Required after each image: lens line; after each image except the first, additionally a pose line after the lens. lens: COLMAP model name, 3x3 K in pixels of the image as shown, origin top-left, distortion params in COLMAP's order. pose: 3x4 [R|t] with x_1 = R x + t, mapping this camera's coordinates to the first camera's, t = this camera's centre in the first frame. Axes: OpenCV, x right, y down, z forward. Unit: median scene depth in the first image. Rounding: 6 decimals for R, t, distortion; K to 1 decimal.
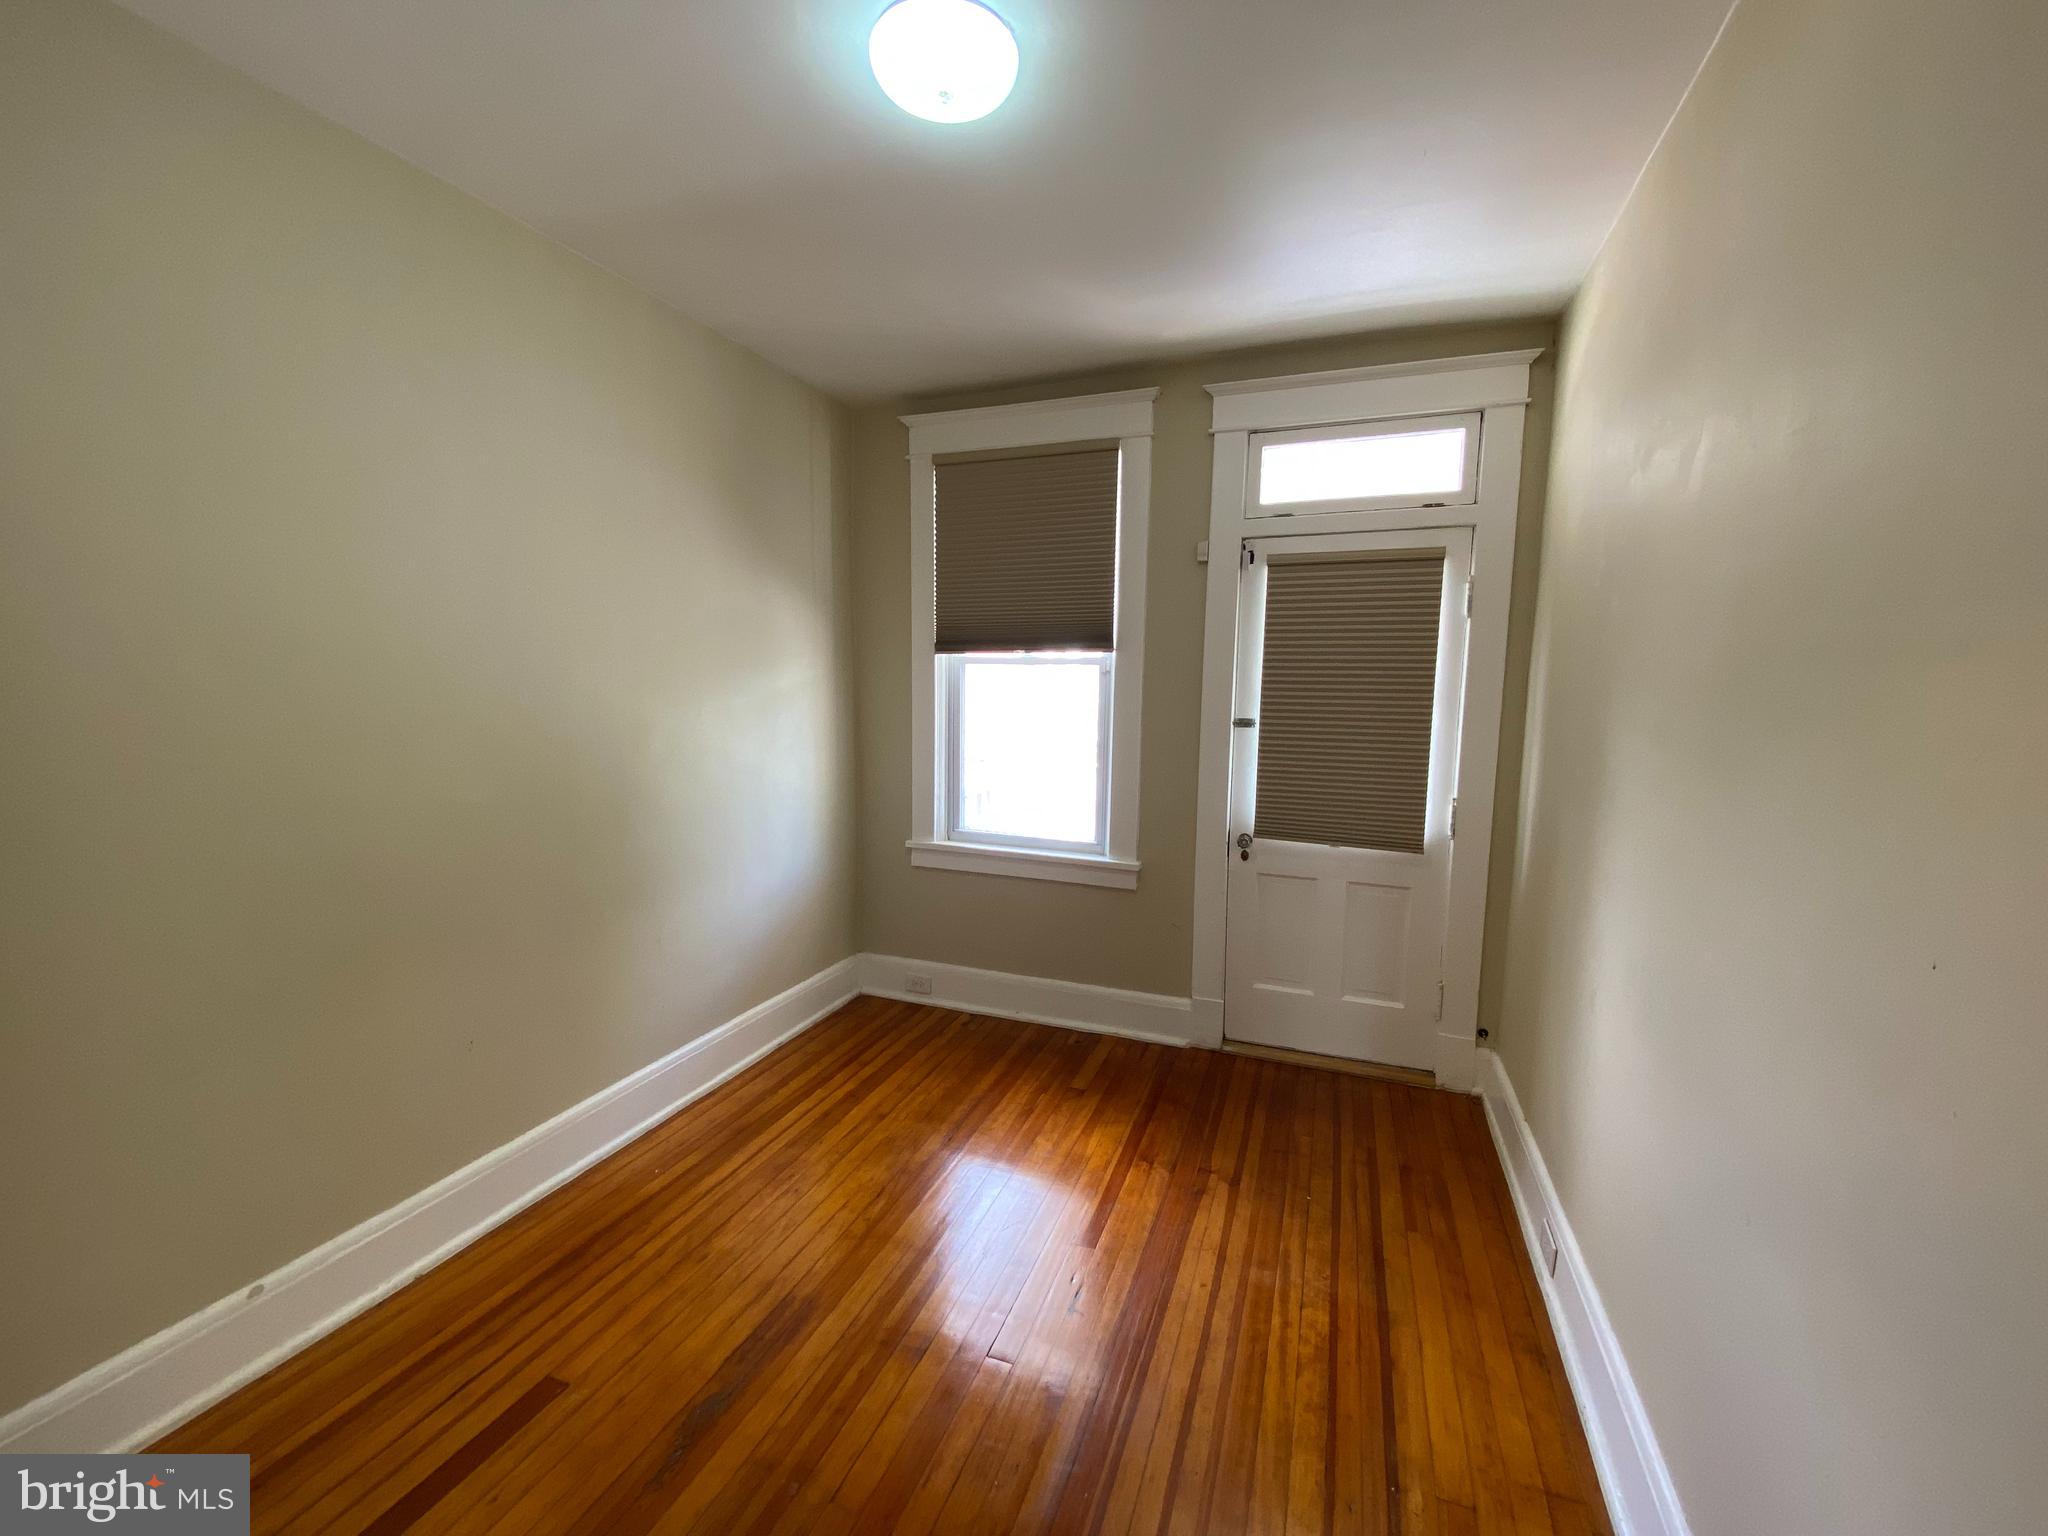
lens RADIAL K [[815.1, 0, 1030.4], [0, 815.1, 774.2], [0, 0, 1]] dist [-0.000104, -0.008853]
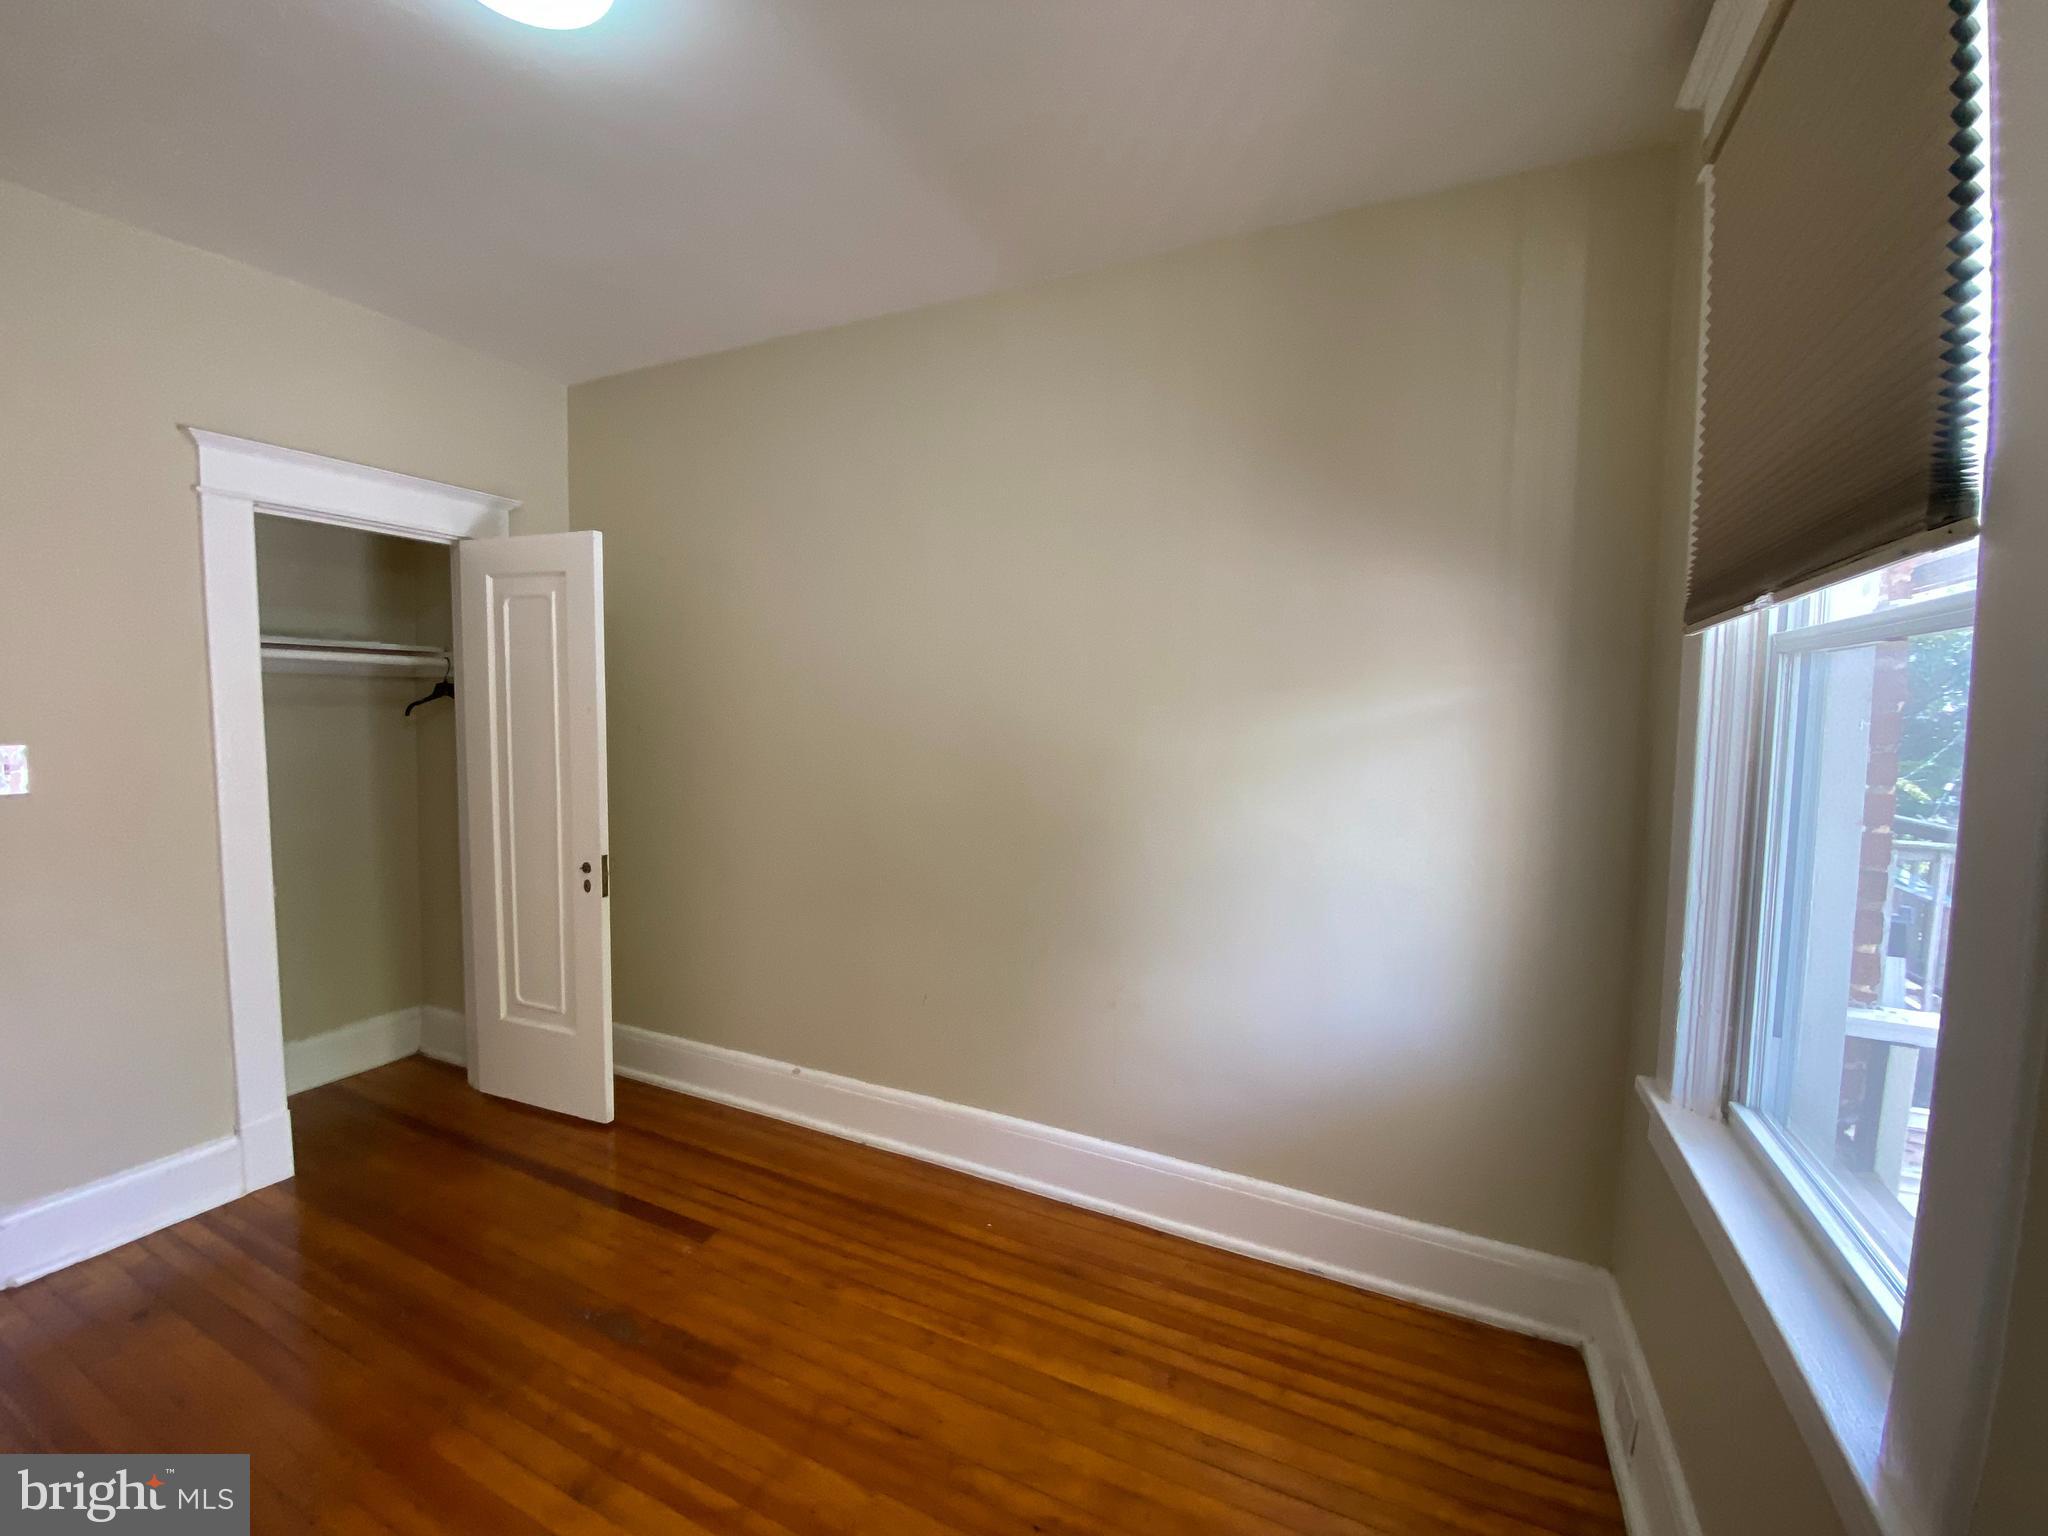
lens RADIAL K [[815.1, 0, 985.7], [0, 815.1, 762.2], [0, 0, 1]] dist [-0.000104, -0.008853]
pose [[-0.079639, 0.054413, -0.995338, 0.500565], [-0.129248, 0.989517, 0.064436, -0.110535], [0.988409, 0.133777, -0.071771, 1.124274]]
